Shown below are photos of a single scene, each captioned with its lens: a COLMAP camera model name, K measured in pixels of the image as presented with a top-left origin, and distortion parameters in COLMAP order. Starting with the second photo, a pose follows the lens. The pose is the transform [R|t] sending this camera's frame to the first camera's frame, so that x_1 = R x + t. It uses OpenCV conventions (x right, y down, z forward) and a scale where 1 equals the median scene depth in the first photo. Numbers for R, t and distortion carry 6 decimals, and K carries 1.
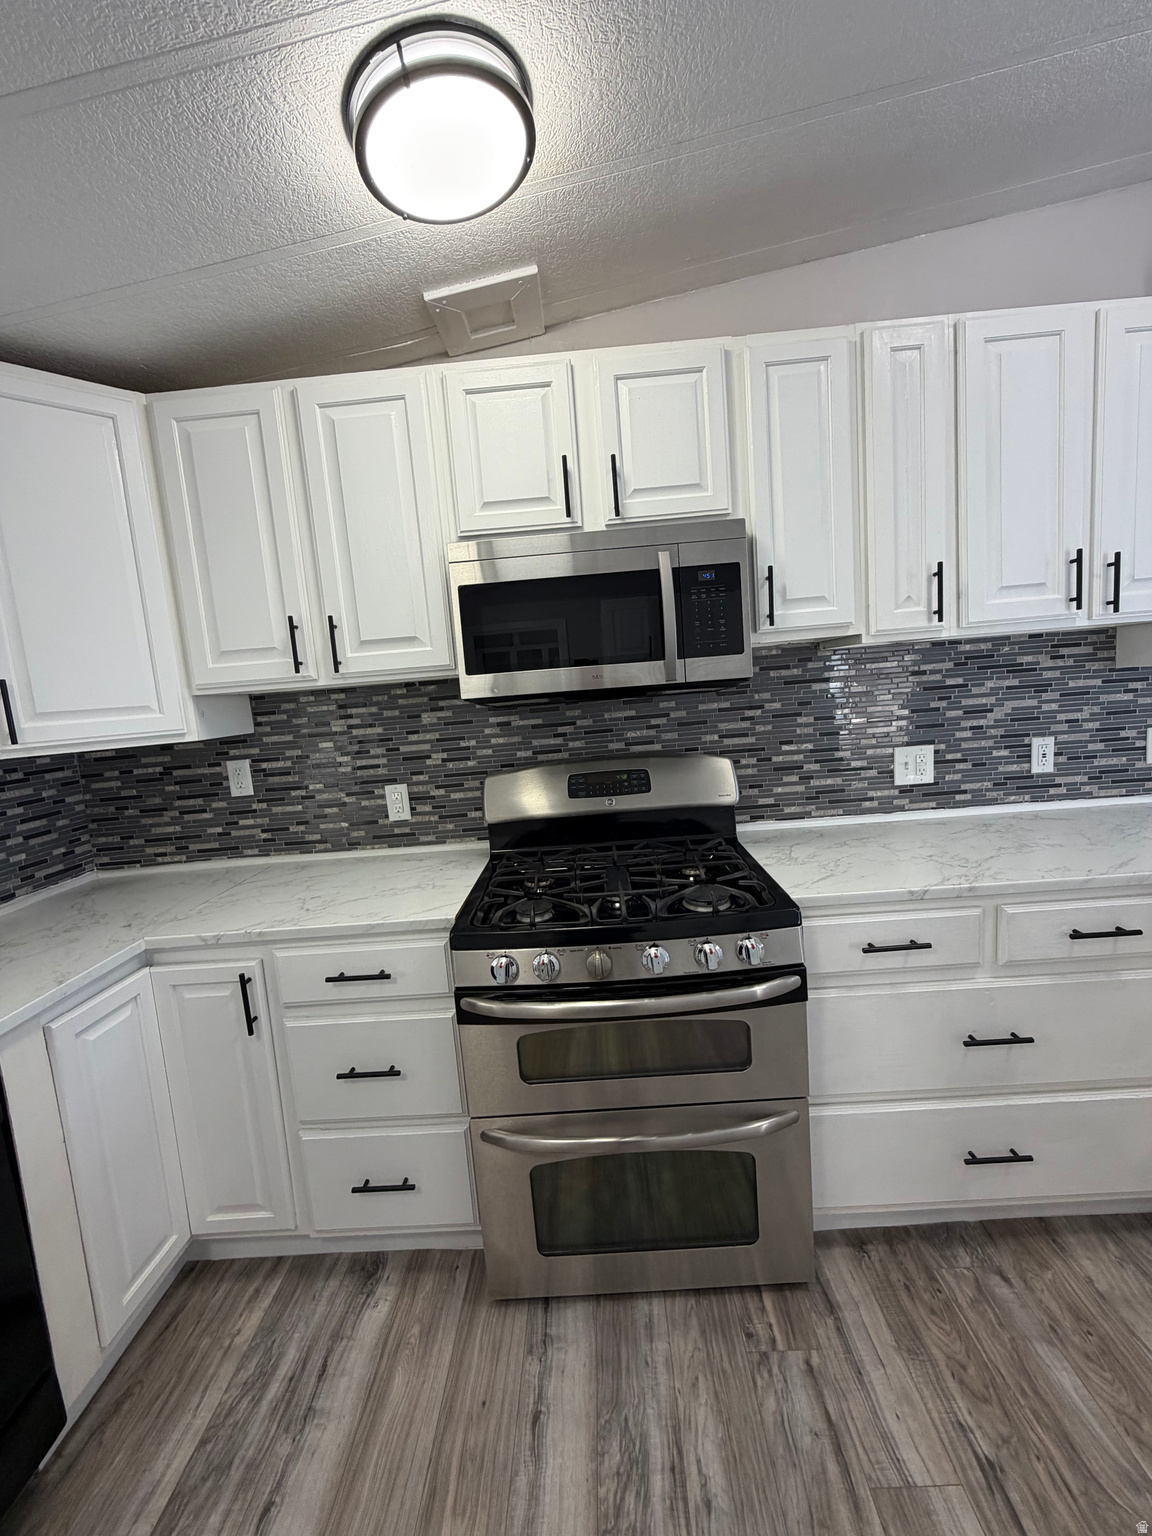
lens RADIAL K [[612.0, 0, 578.3], [0, 612.0, 759.9], [0, 0, 1]] dist [-0.000903, 0.000506]
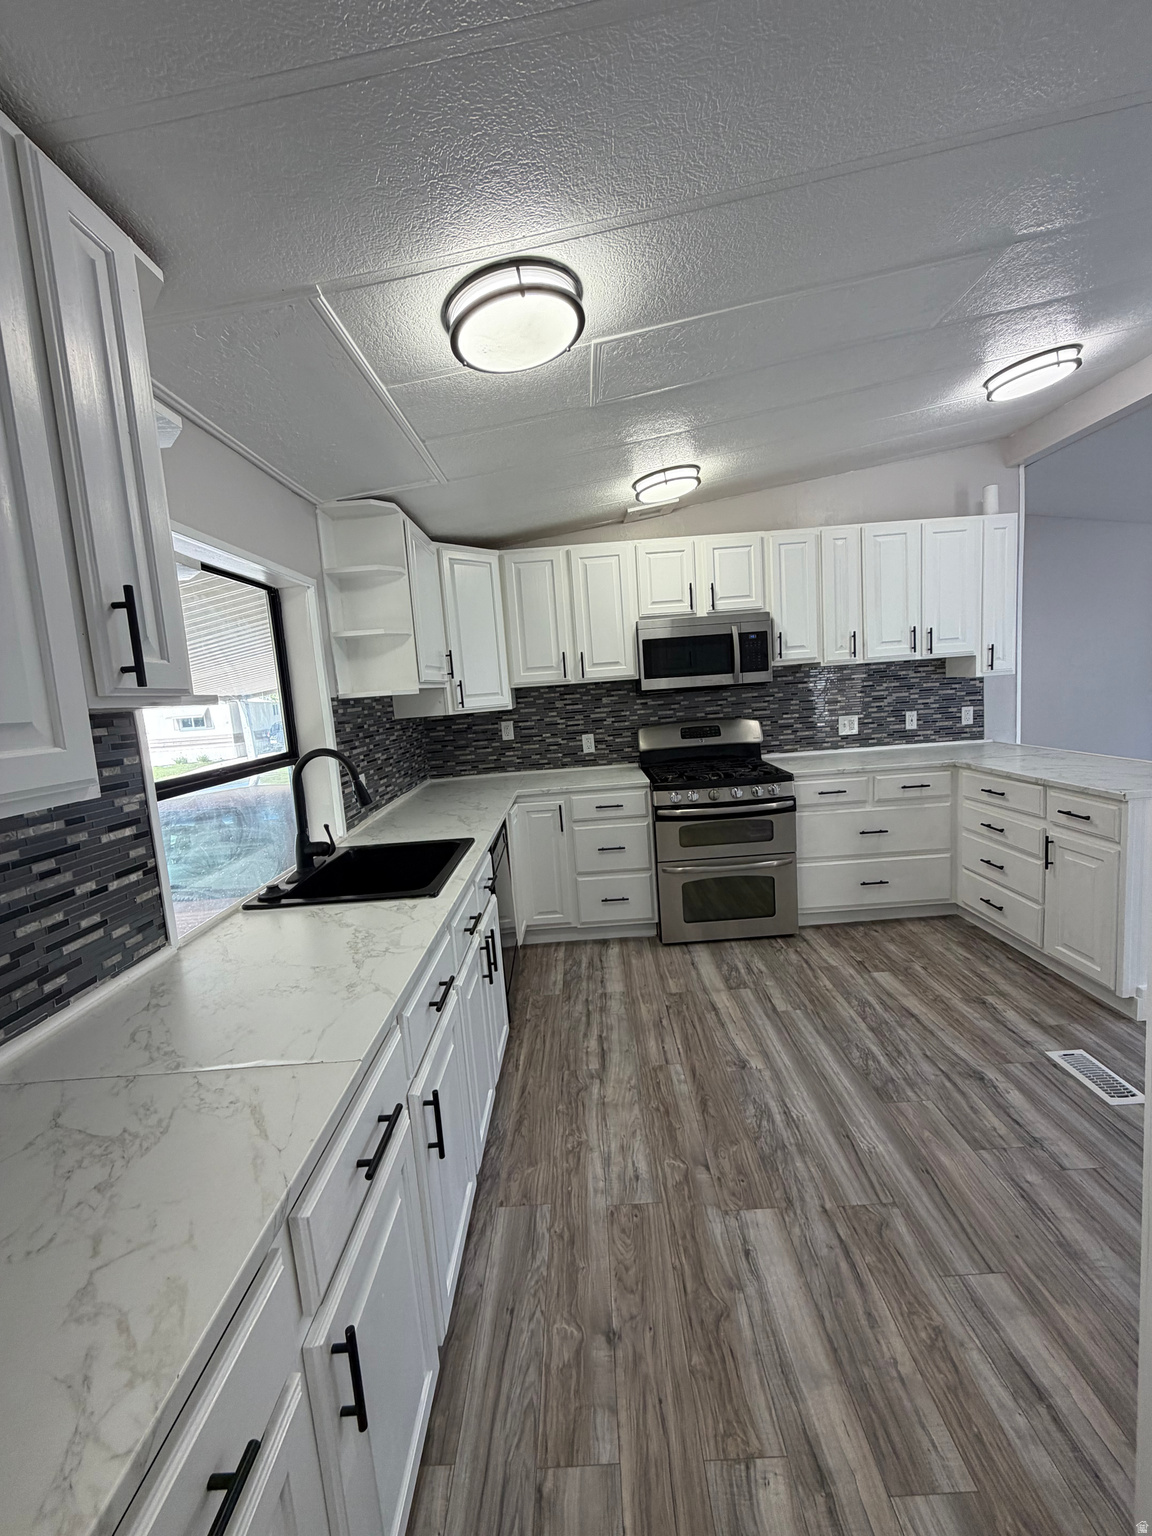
lens RADIAL K [[612.0, 0, 580.6], [0, 612.0, 760.9], [0, 0, 1]] dist [-0.000903, 0.000506]
pose [[0.999691, 0.003599, 0.024598, -0.390450], [-0.003662, 0.999990, 0.002496, 0.127963], [-0.024589, -0.002585, 0.999694, -1.015967]]
